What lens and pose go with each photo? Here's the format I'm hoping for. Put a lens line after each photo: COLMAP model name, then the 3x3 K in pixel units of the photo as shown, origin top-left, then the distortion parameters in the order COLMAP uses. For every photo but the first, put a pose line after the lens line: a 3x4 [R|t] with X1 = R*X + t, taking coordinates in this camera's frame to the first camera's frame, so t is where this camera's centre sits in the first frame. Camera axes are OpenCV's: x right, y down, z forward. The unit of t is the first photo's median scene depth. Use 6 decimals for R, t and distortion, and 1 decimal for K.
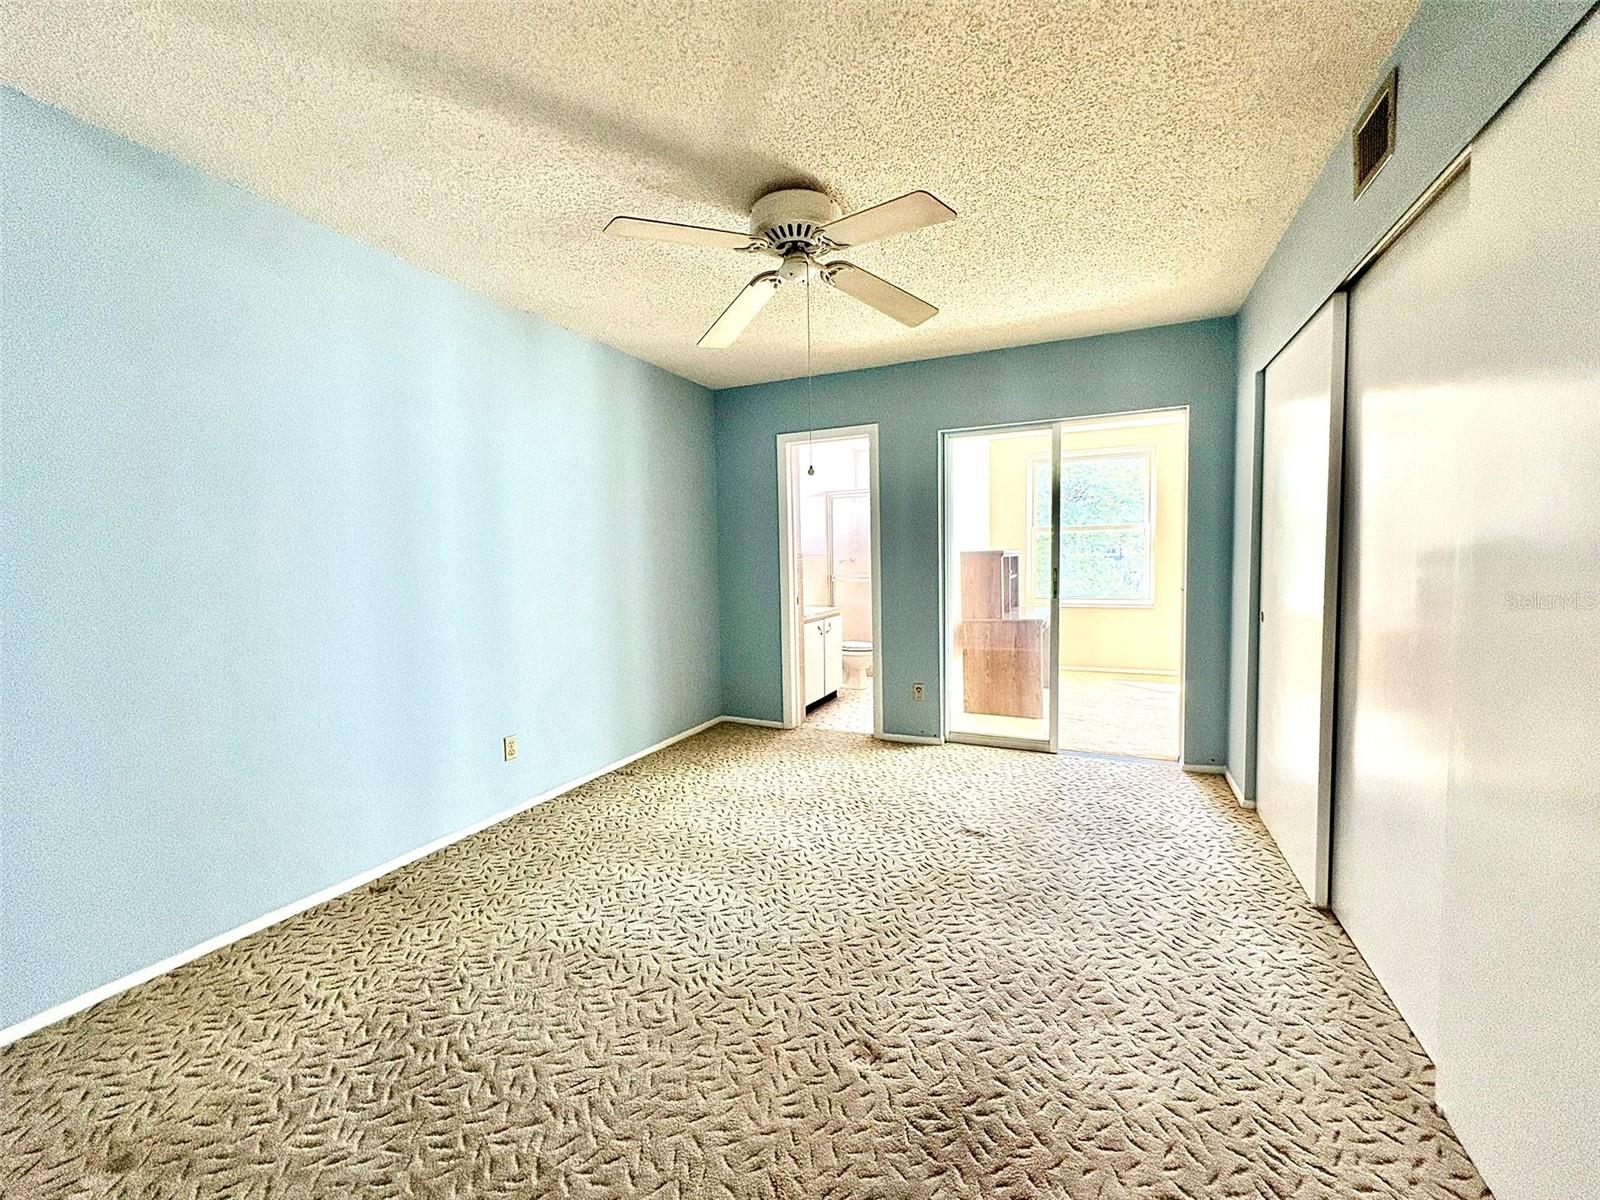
lens RADIAL K [[635.5, 0, 799.2], [0, 635.5, 597.9], [0, 0, 1]] dist [0.001262, -0.000117]
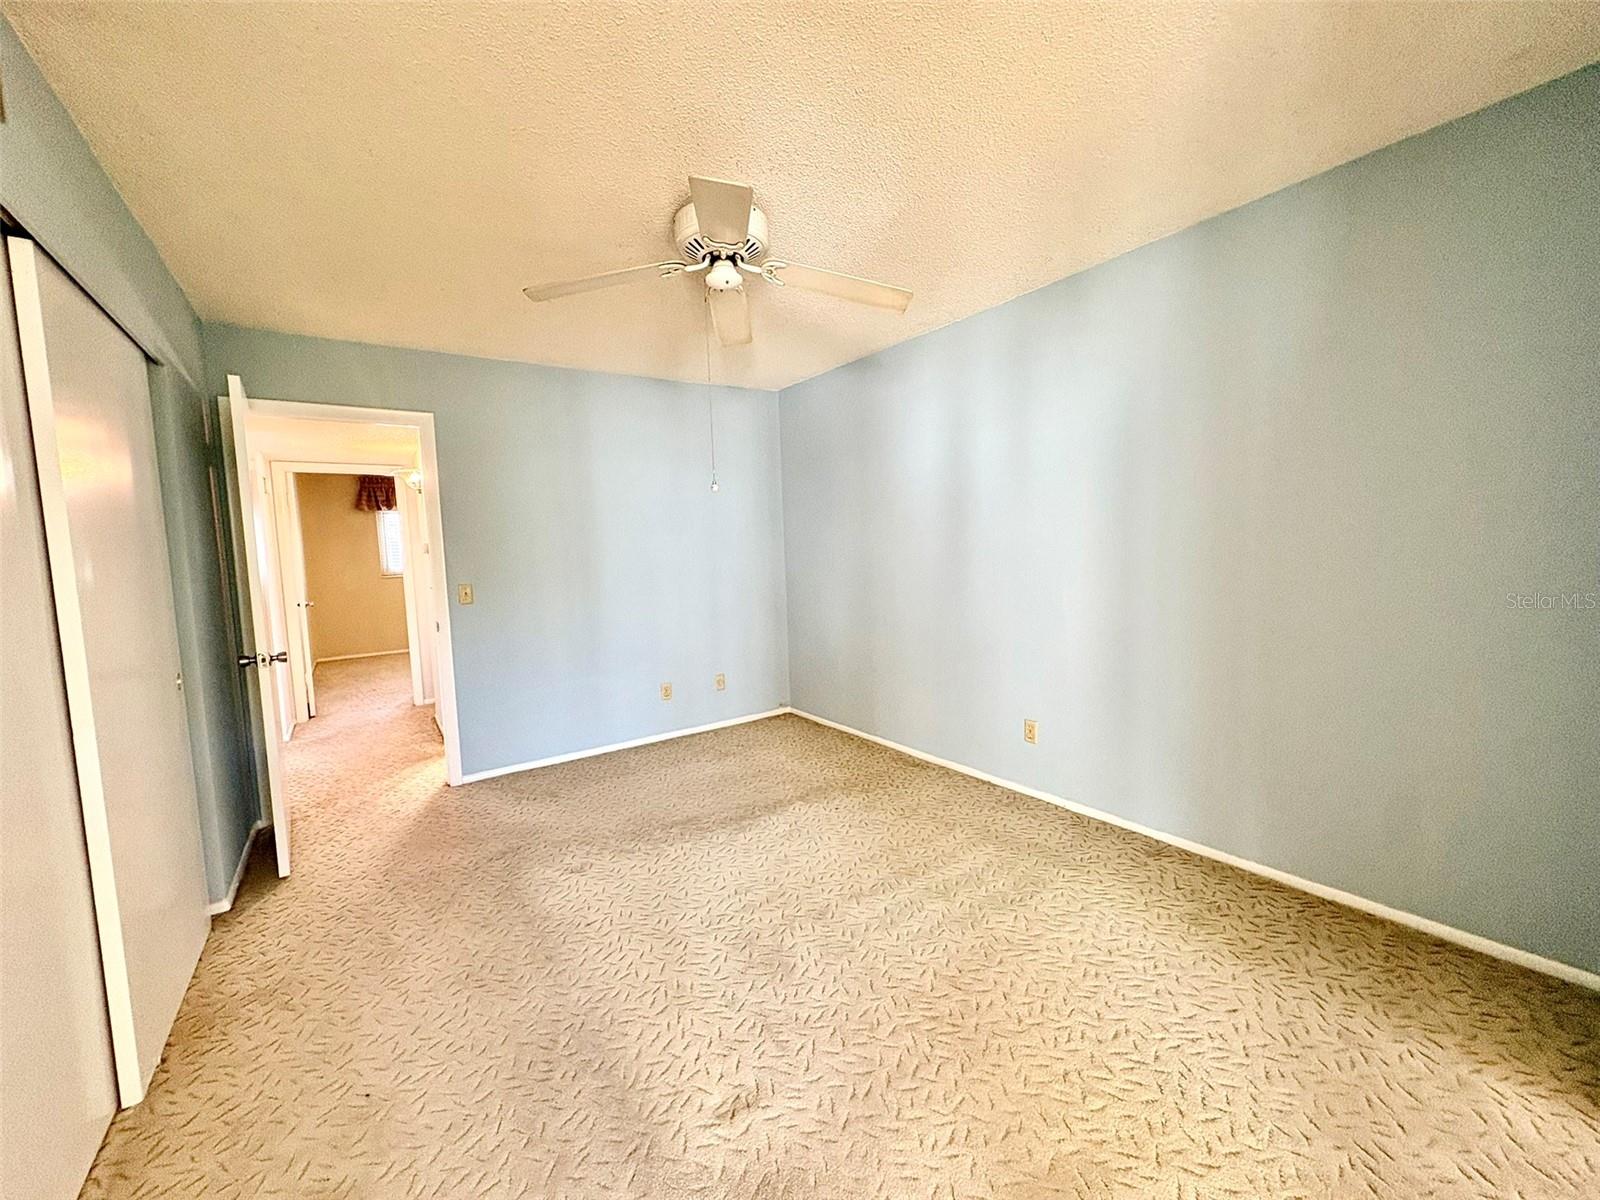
lens RADIAL K [[635.5, 0, 799.2], [0, 635.5, 597.9], [0, 0, 1]] dist [0.001262, -0.000117]
pose [[-0.510753, 0.103944, -0.853421, 0.686447], [-0.007404, 0.992096, 0.125265, -0.122130], [0.859696, 0.070298, -0.505946, 1.356016]]
